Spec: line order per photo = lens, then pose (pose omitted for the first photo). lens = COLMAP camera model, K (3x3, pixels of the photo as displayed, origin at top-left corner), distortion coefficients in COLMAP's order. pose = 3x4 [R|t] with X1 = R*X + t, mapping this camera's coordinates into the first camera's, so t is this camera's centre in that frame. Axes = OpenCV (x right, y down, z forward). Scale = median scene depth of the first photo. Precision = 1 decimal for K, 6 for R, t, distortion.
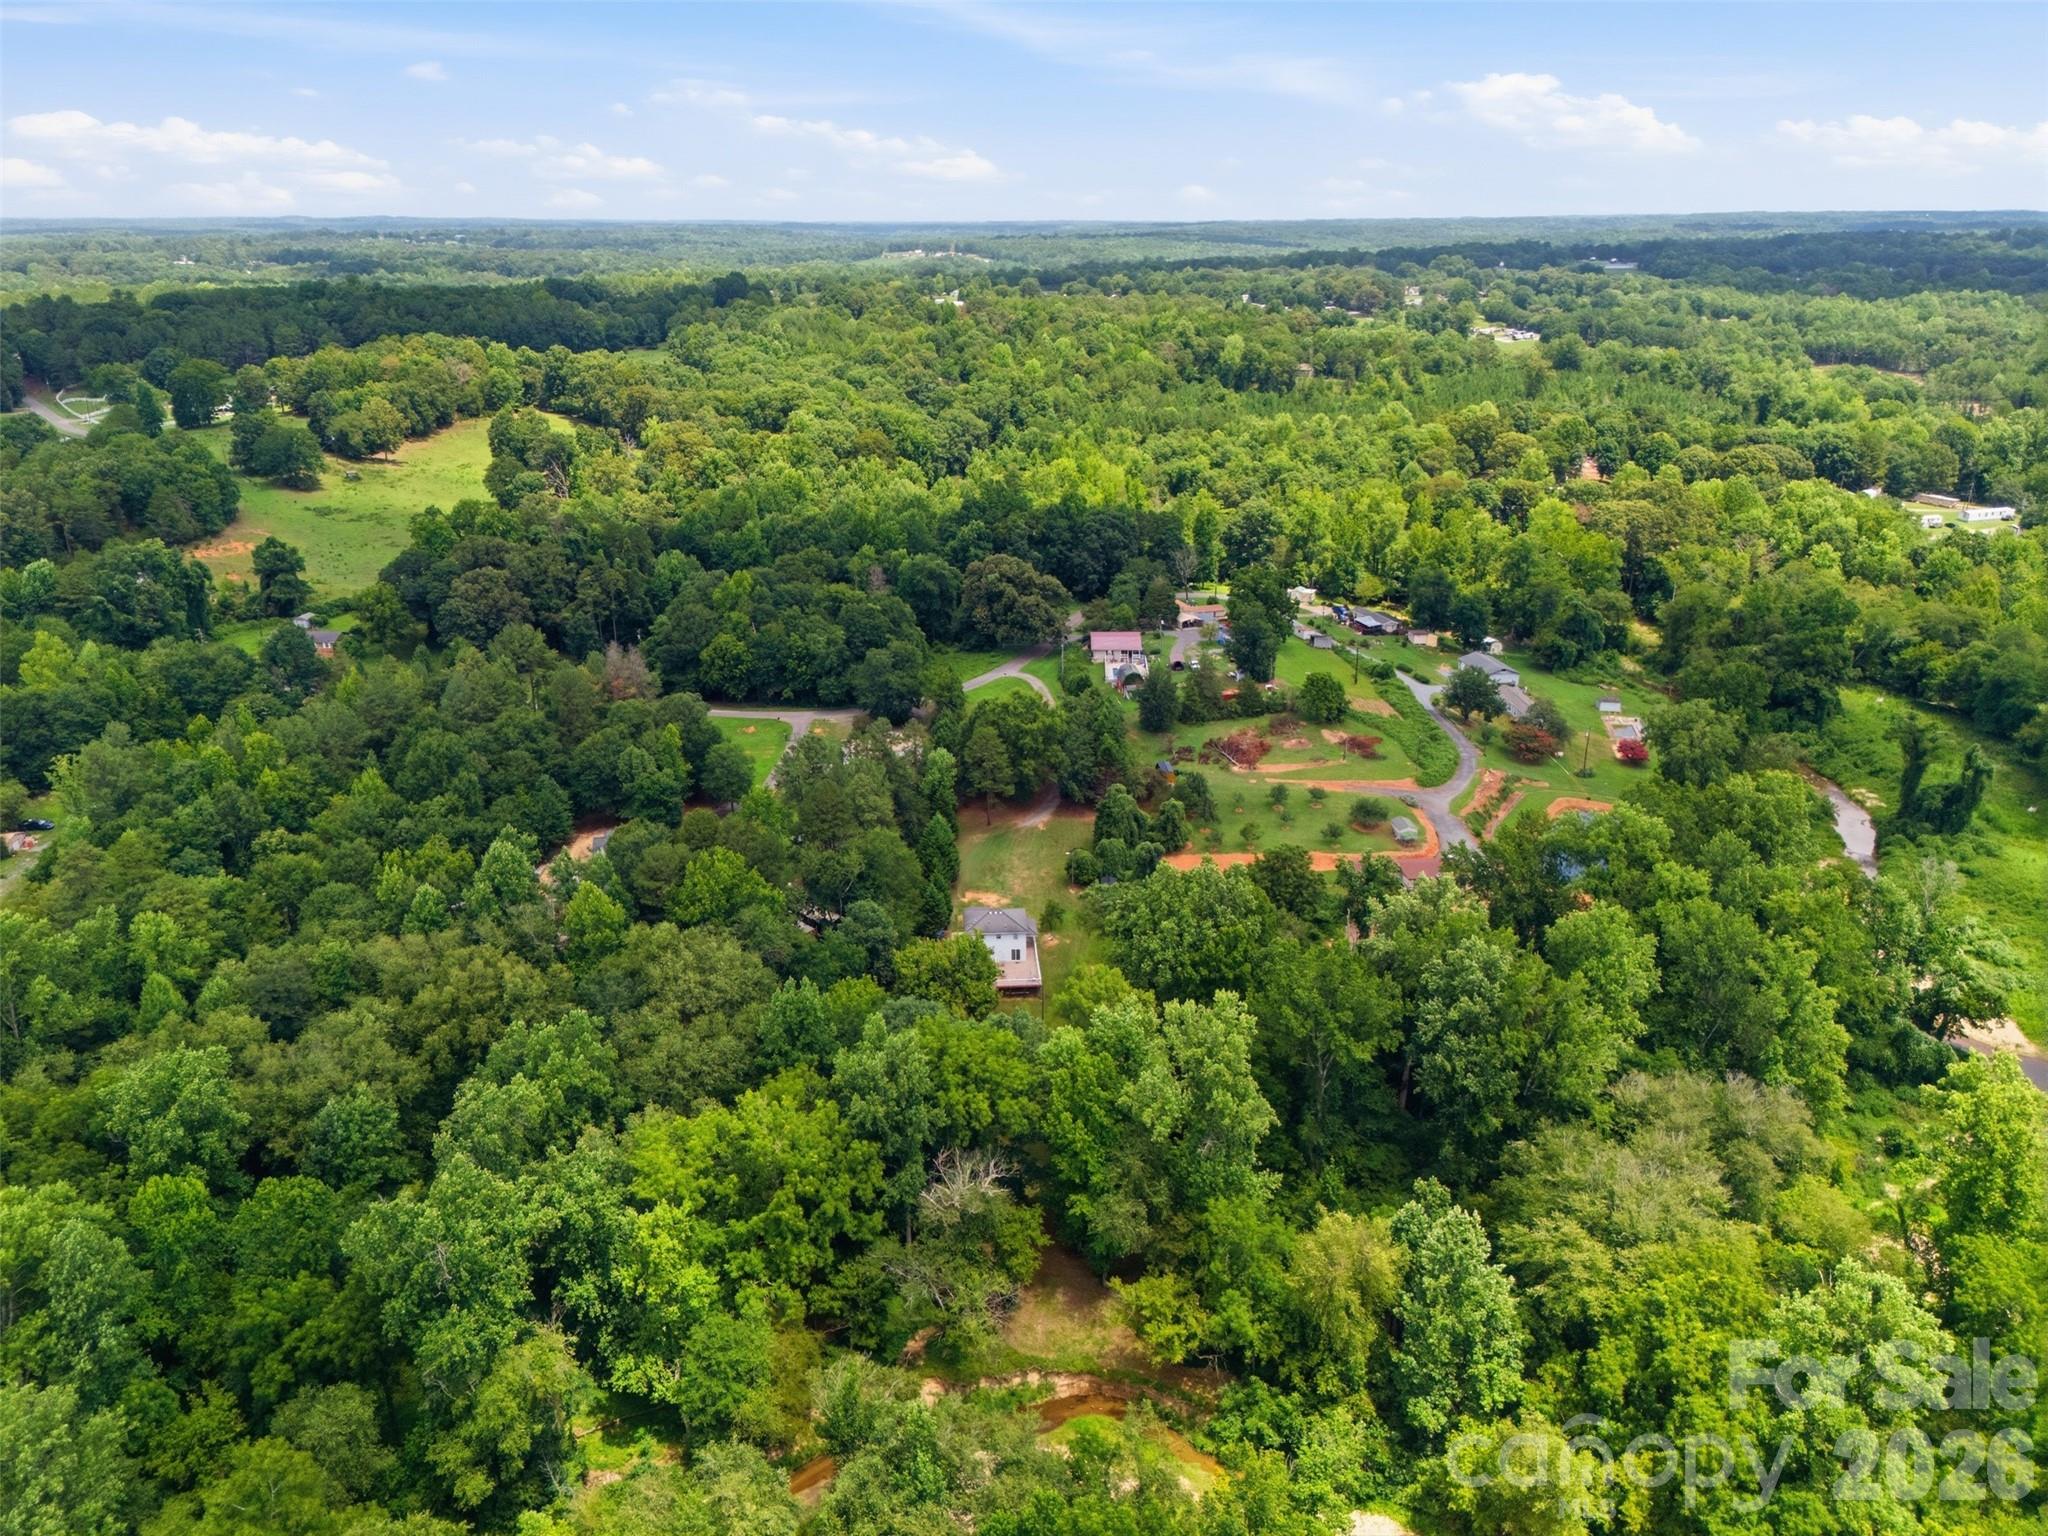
lens RADIAL K [[1566.9, 0, 1024.0], [0, 1566.9, 768.0], [0, 0, 1]] dist [0.082198, -0.102561]
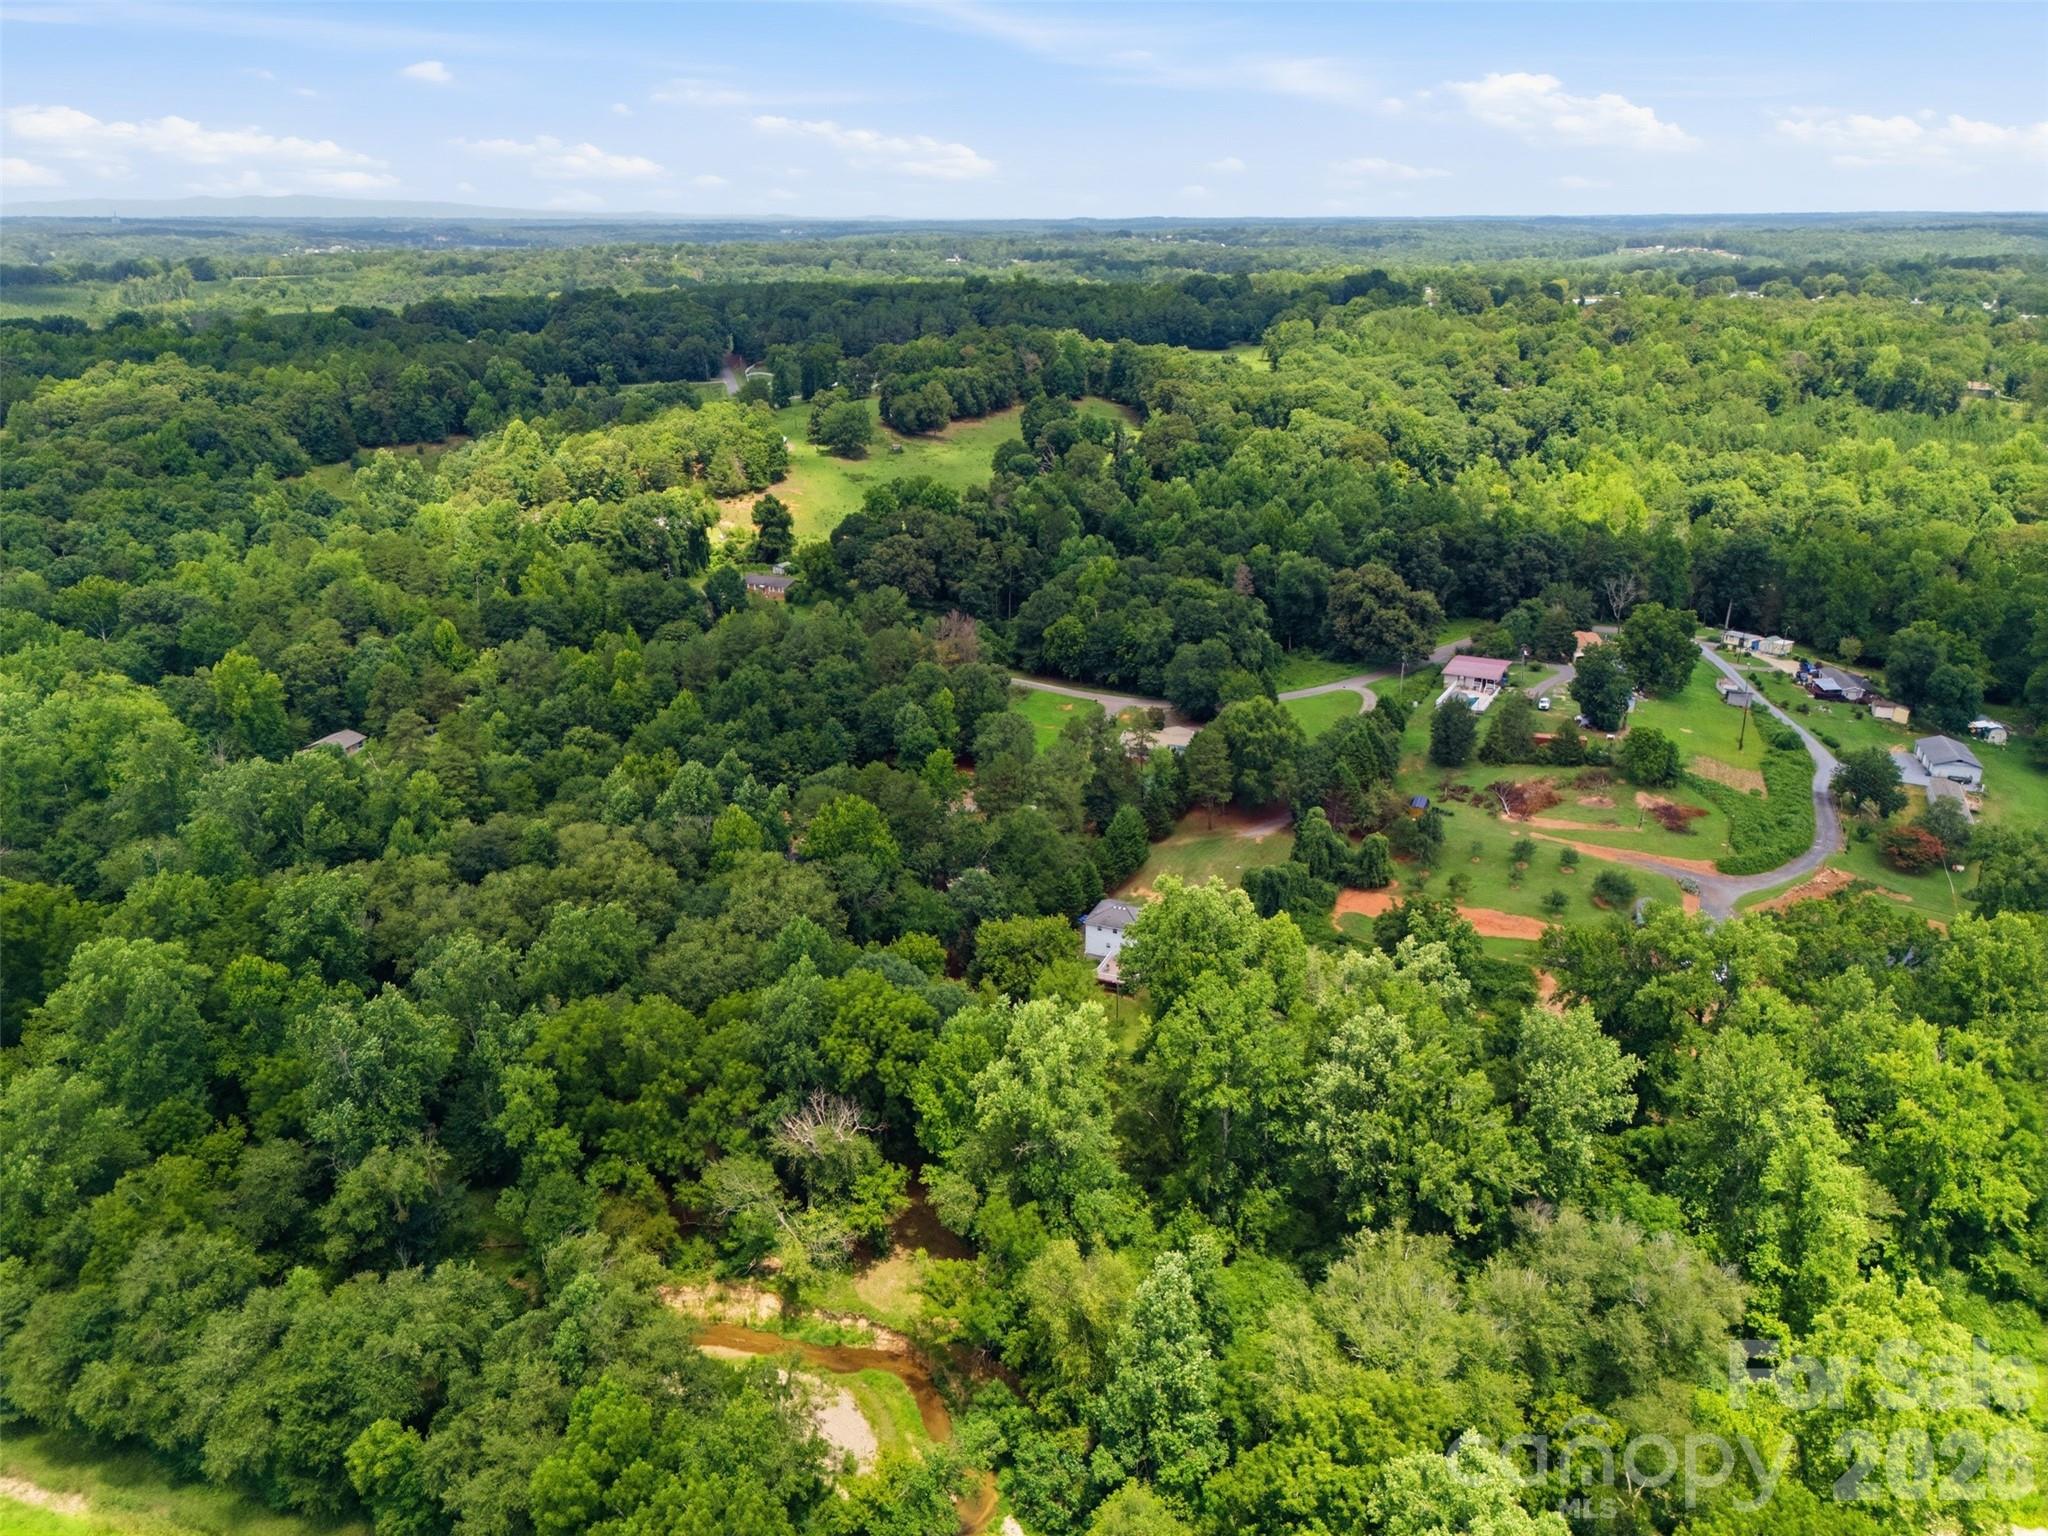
lens RADIAL K [[1546.8, 0, 929.5], [0, 1546.8, 754.5], [0, 0, 1]] dist [0.055145, -0.037614]
pose [[0.889017, 0.148161, -0.433240, 0.161646], [-0.148926, 0.988318, 0.032391, -0.010666], [0.432978, 0.035725, 0.900696, 0.027134]]
